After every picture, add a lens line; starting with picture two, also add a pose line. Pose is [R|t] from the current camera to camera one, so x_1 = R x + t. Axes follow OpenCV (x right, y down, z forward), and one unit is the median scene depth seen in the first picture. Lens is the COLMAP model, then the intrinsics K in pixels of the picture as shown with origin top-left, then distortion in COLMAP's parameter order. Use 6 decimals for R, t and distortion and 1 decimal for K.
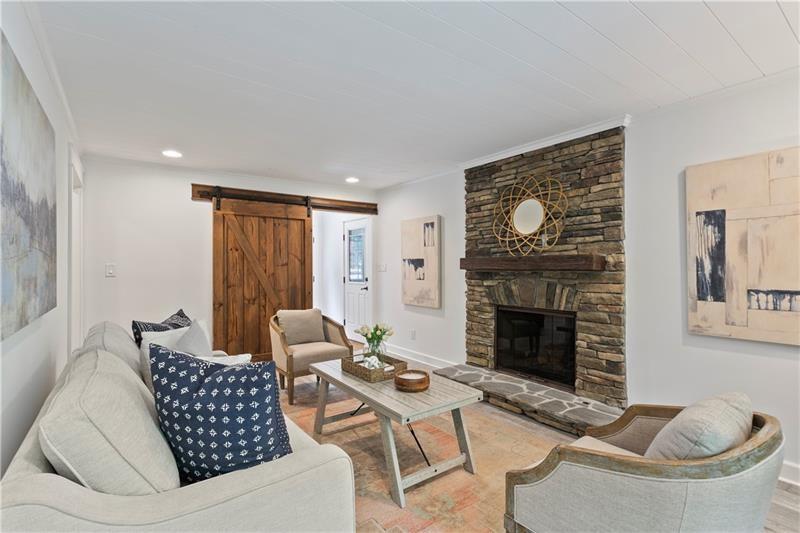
lens RADIAL K [[392.7, 0, 396.2], [0, 392.7, 261.8], [0, 0, 1]] dist [0.001978, 0.000060]
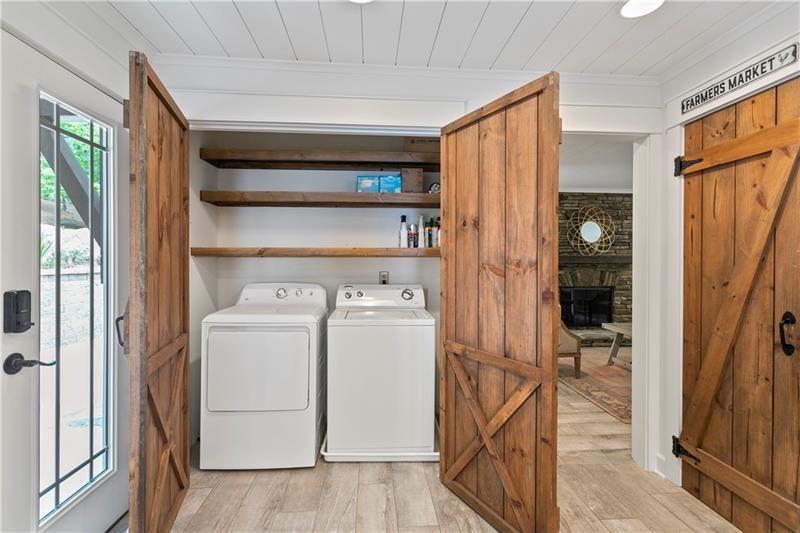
lens RADIAL K [[392.7, 0, 401.1], [0, 392.7, 263.4], [0, 0, 1]] dist [0.001978, 0.000060]
pose [[0.509419, 0.000035, 0.860518, -1.474801], [-0.013489, 0.999877, 0.007945, 0.016692], [-0.860413, -0.015655, 0.509357, 0.818267]]
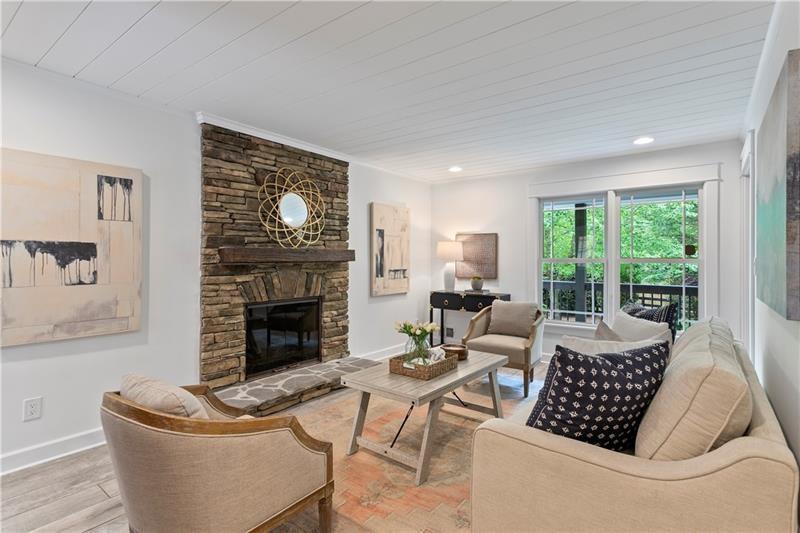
lens RADIAL K [[392.7, 0, 393.0], [0, 392.7, 255.9], [0, 0, 1]] dist [0.001978, 0.000060]
pose [[-0.285720, 0.007668, 0.958282, -0.702178], [-0.012057, 0.999860, -0.011596, 0.013140], [-0.958237, -0.014867, -0.285588, 1.014539]]
